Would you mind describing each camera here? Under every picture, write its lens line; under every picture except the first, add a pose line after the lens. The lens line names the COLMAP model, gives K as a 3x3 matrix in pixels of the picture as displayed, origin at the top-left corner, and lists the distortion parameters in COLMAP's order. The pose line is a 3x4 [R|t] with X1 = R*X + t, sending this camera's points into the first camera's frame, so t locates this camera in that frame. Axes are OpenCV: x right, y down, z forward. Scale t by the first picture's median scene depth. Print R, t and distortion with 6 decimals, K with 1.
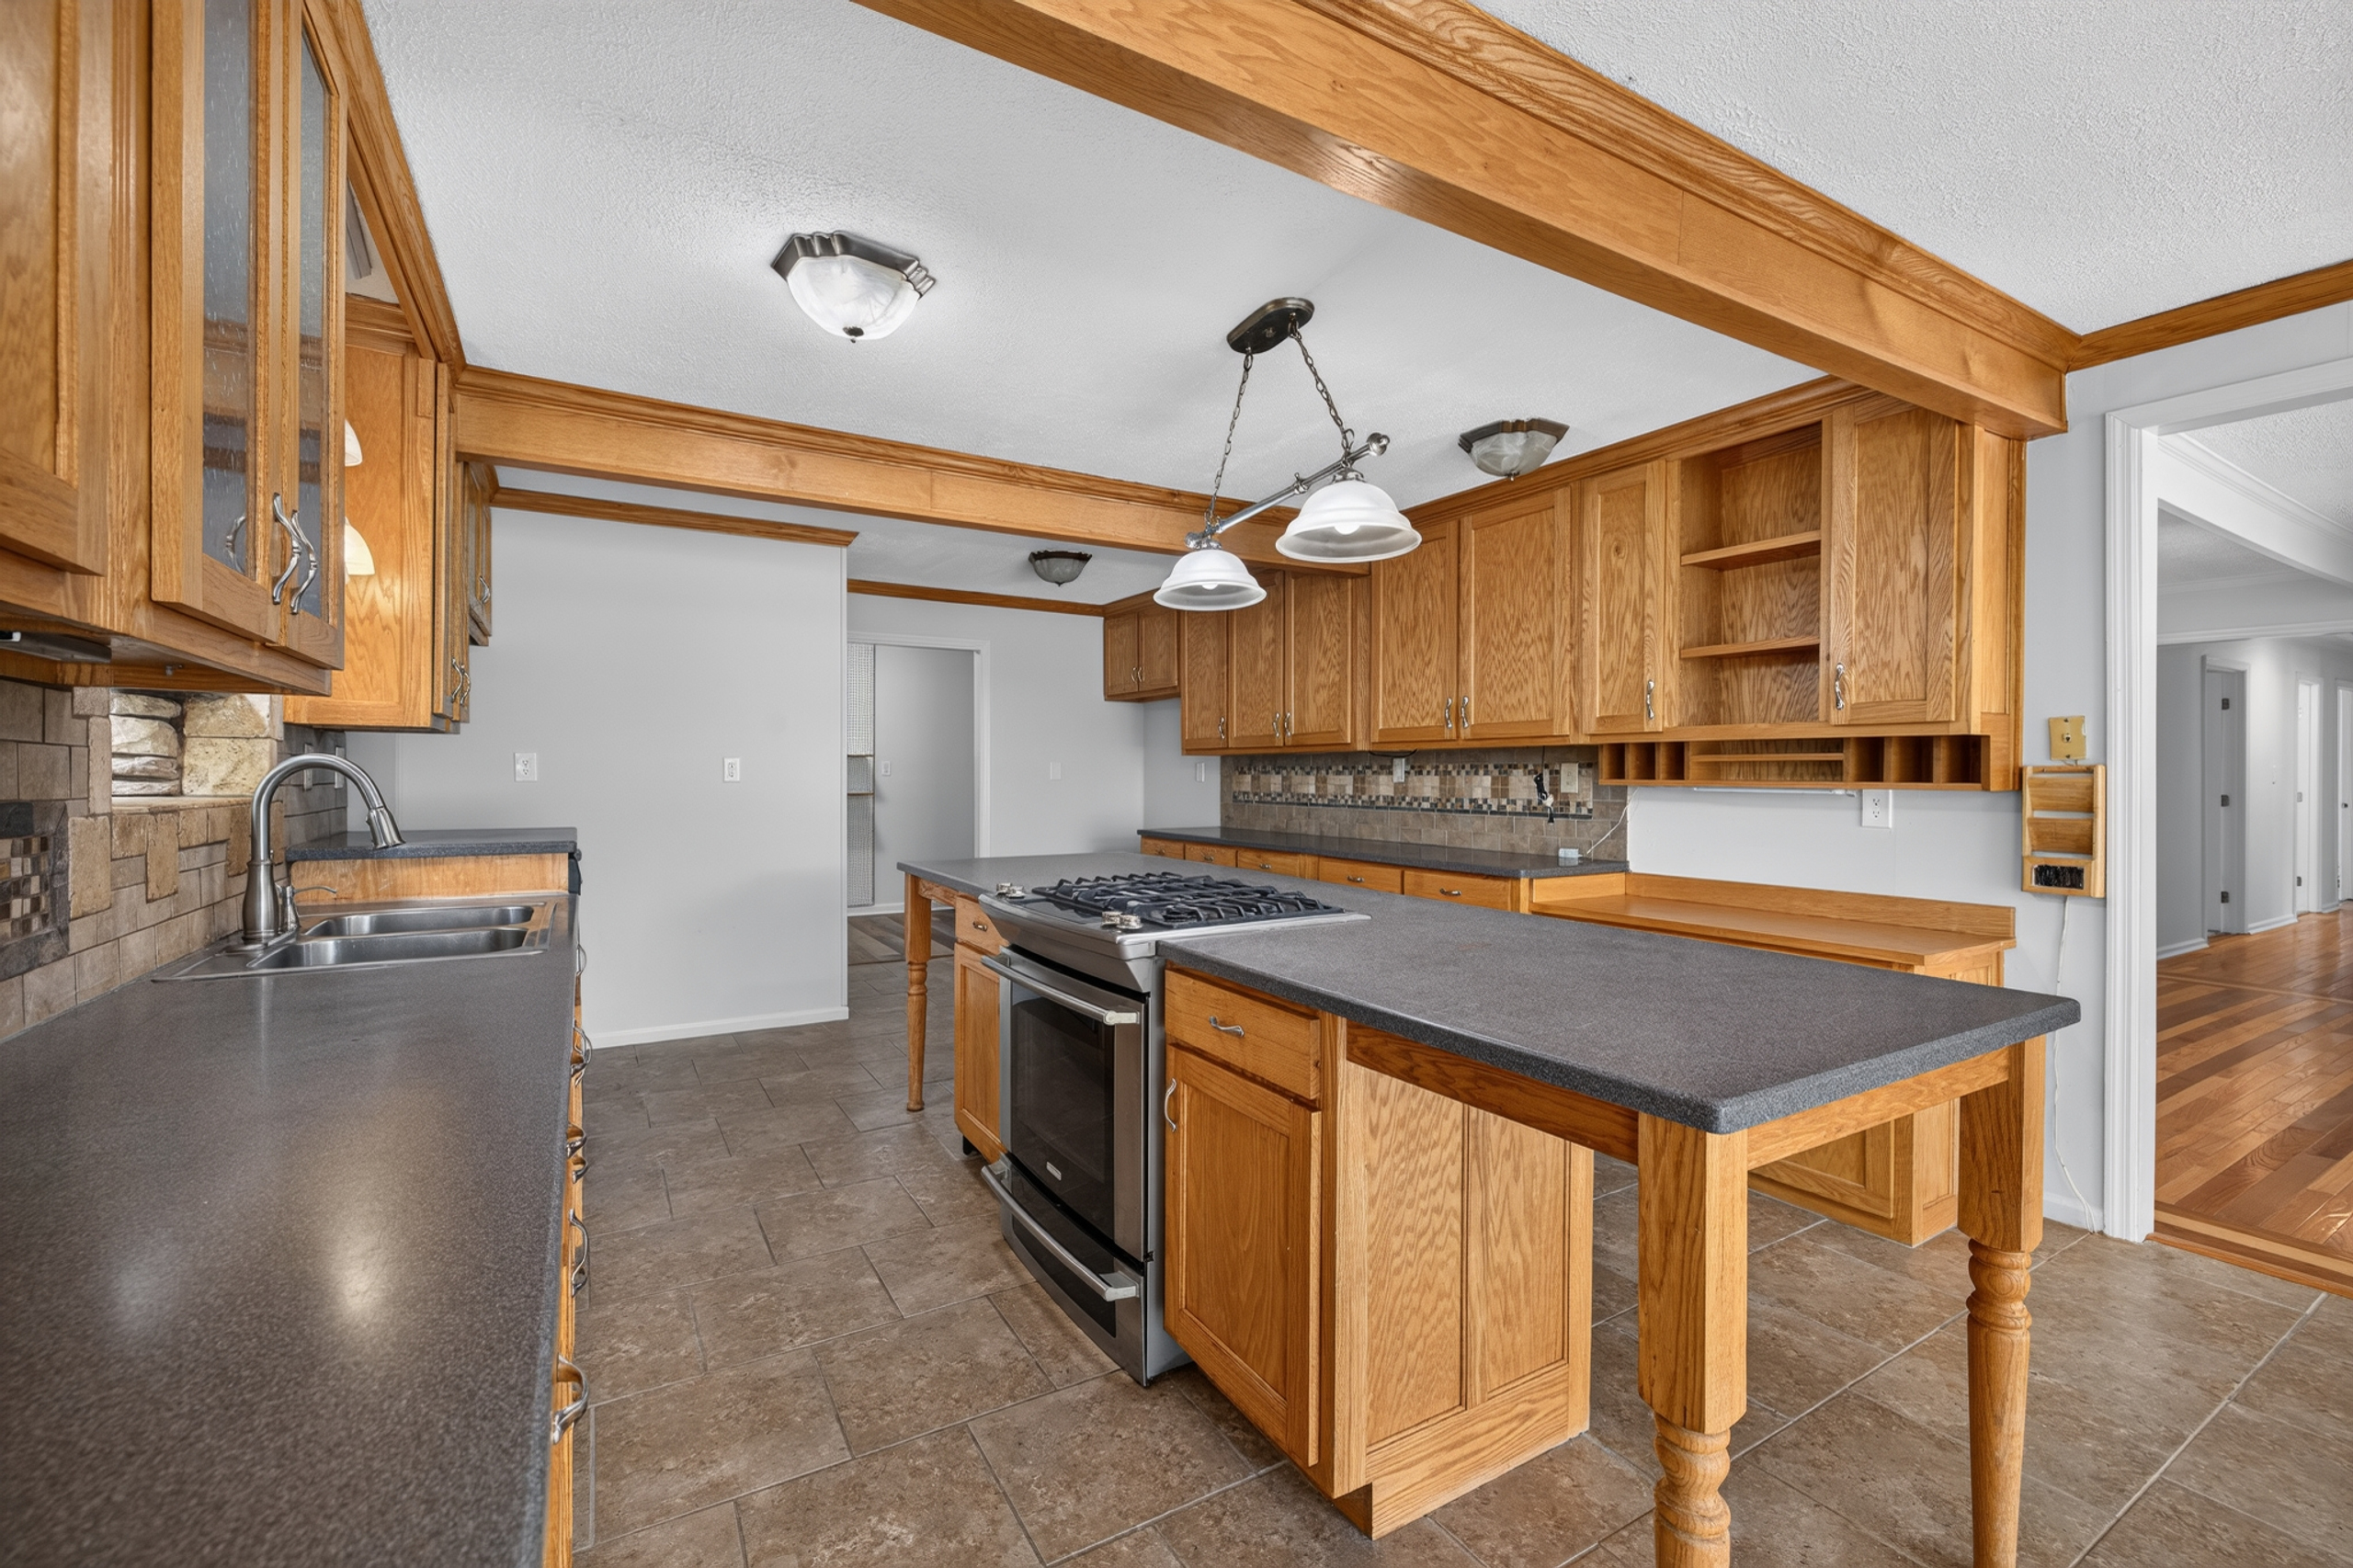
lens RADIAL K [[979.5, 0, 1163.1], [0, 979.5, 777.4], [0, 0, 1]] dist [0.003762, 0.000464]
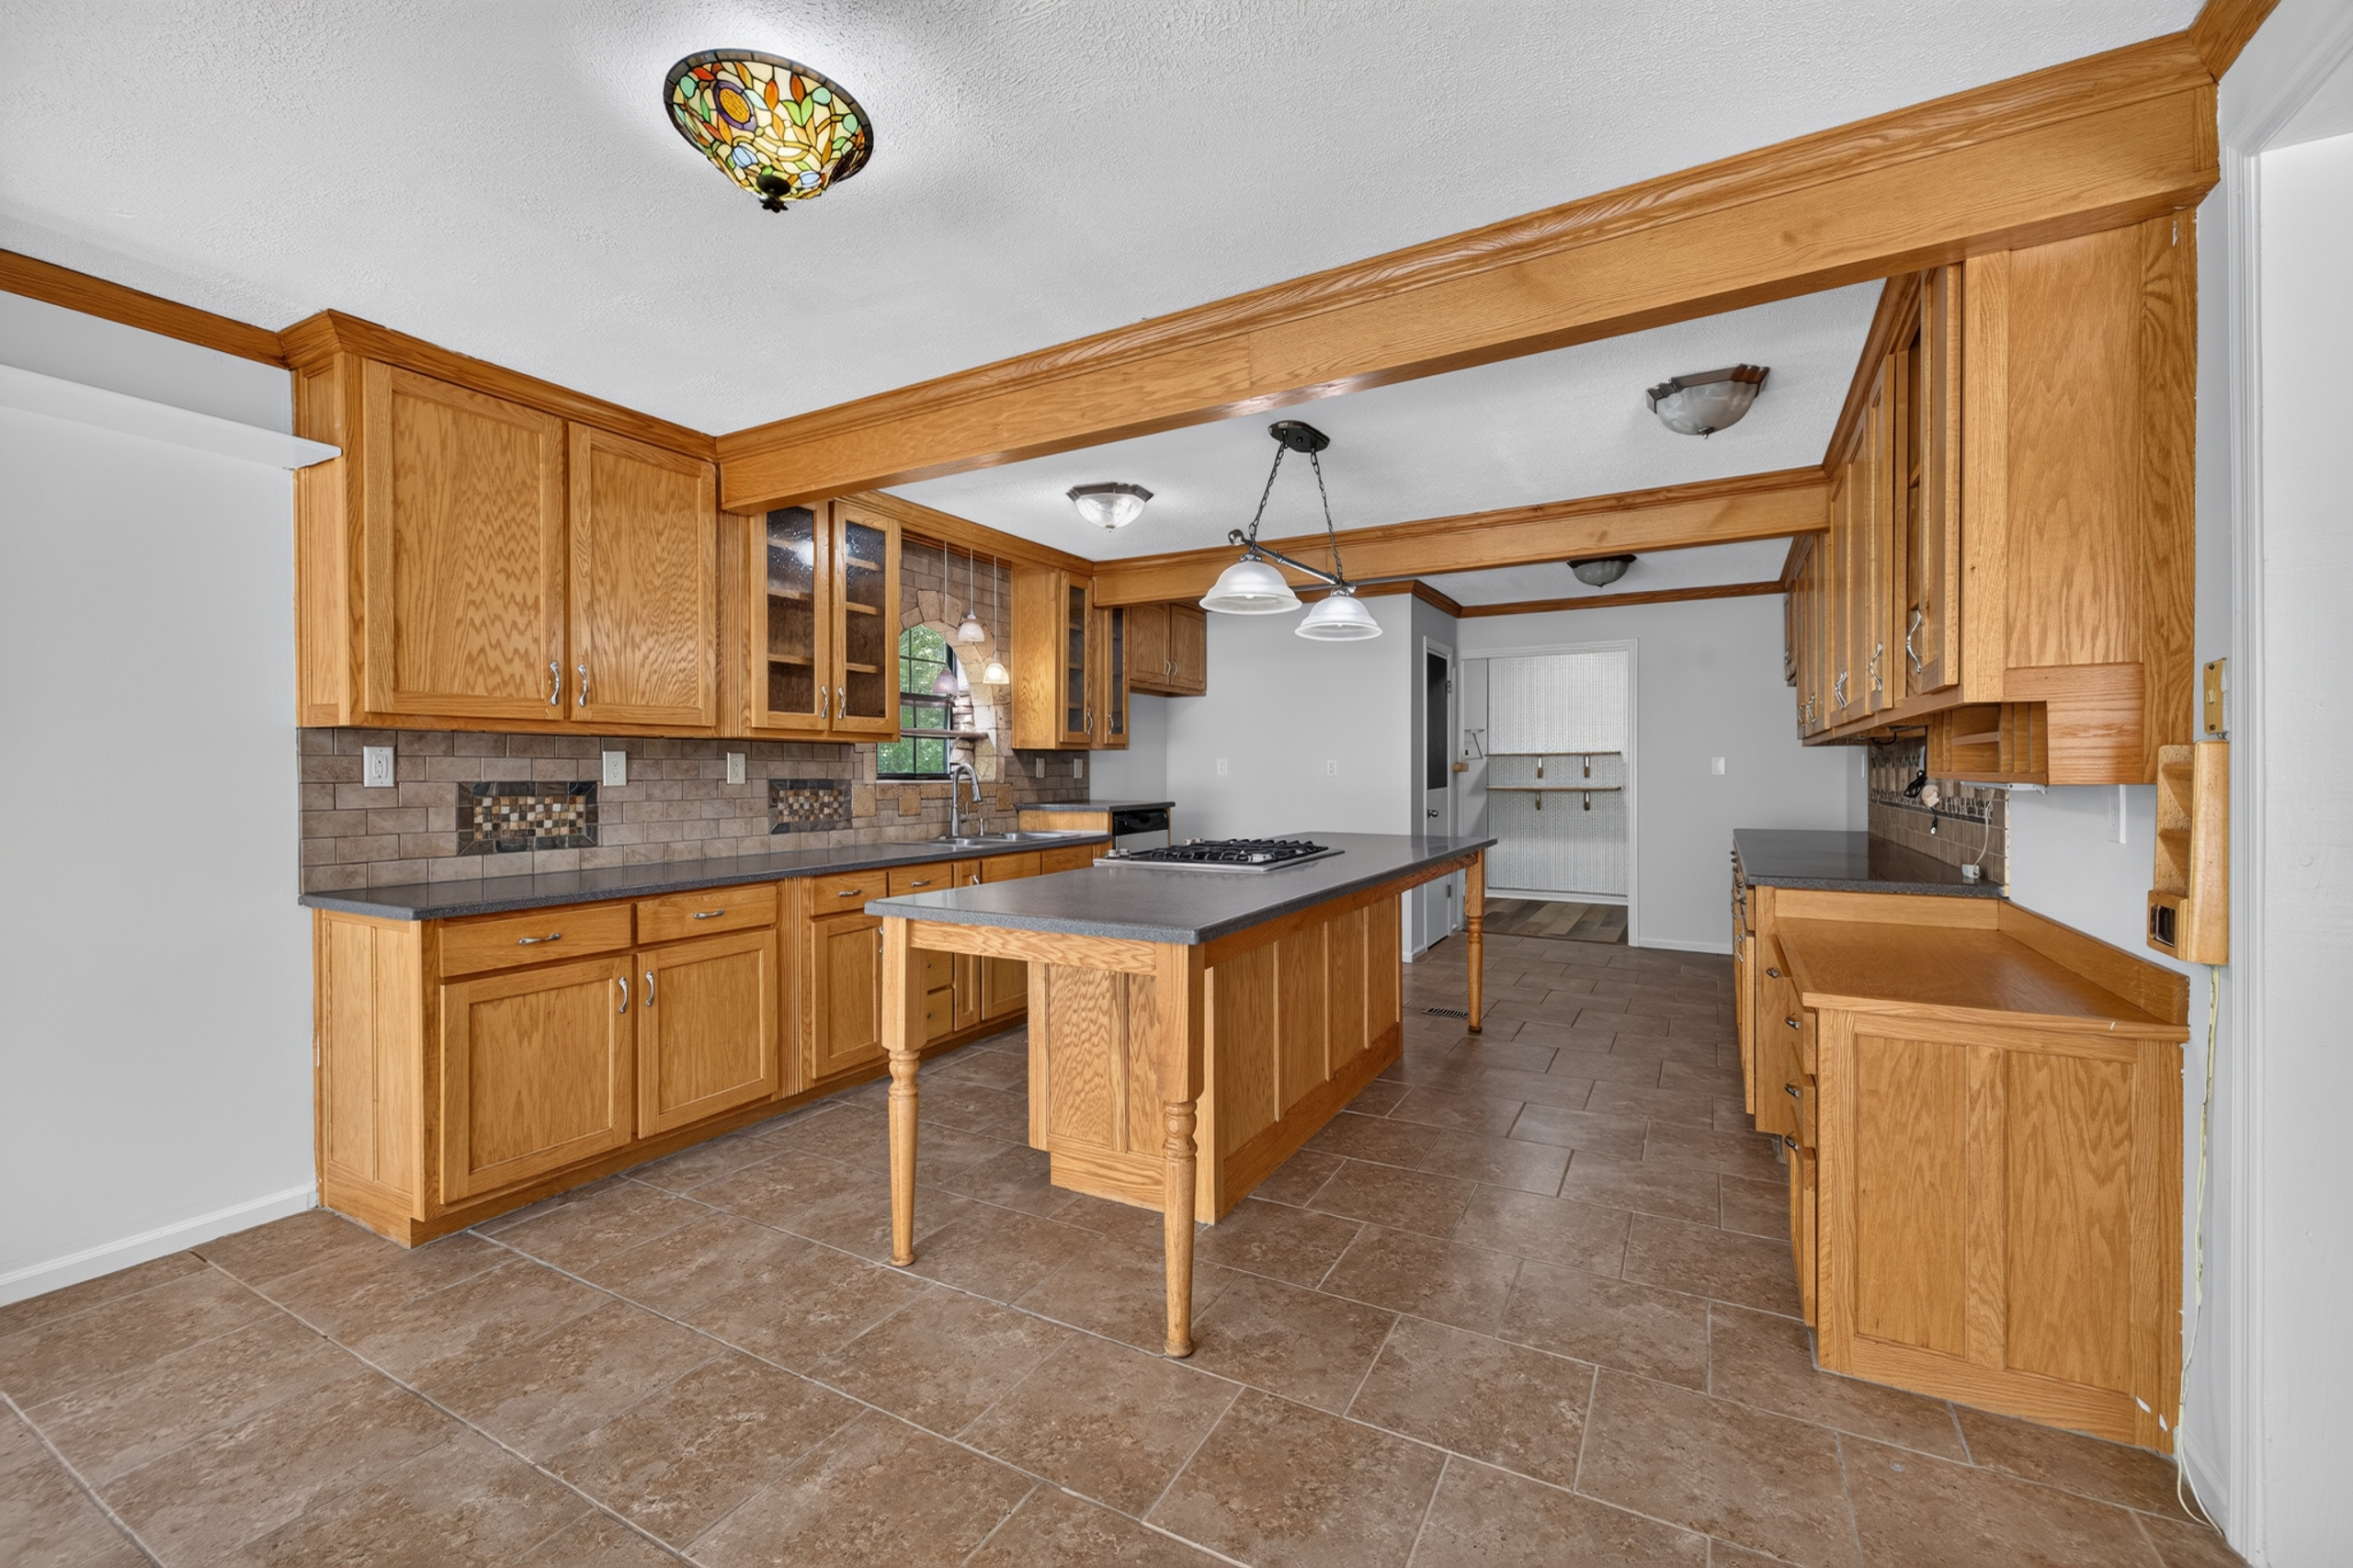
lens RADIAL K [[979.5, 0, 1163.1], [0, 979.5, 777.4], [0, 0, 1]] dist [0.003762, 0.000464]
pose [[0.503999, 0.002570, -0.863700, 1.573421], [0.003256, 0.999983, 0.004875, 0.004337], [0.863698, -0.005269, 0.503982, 0.214858]]
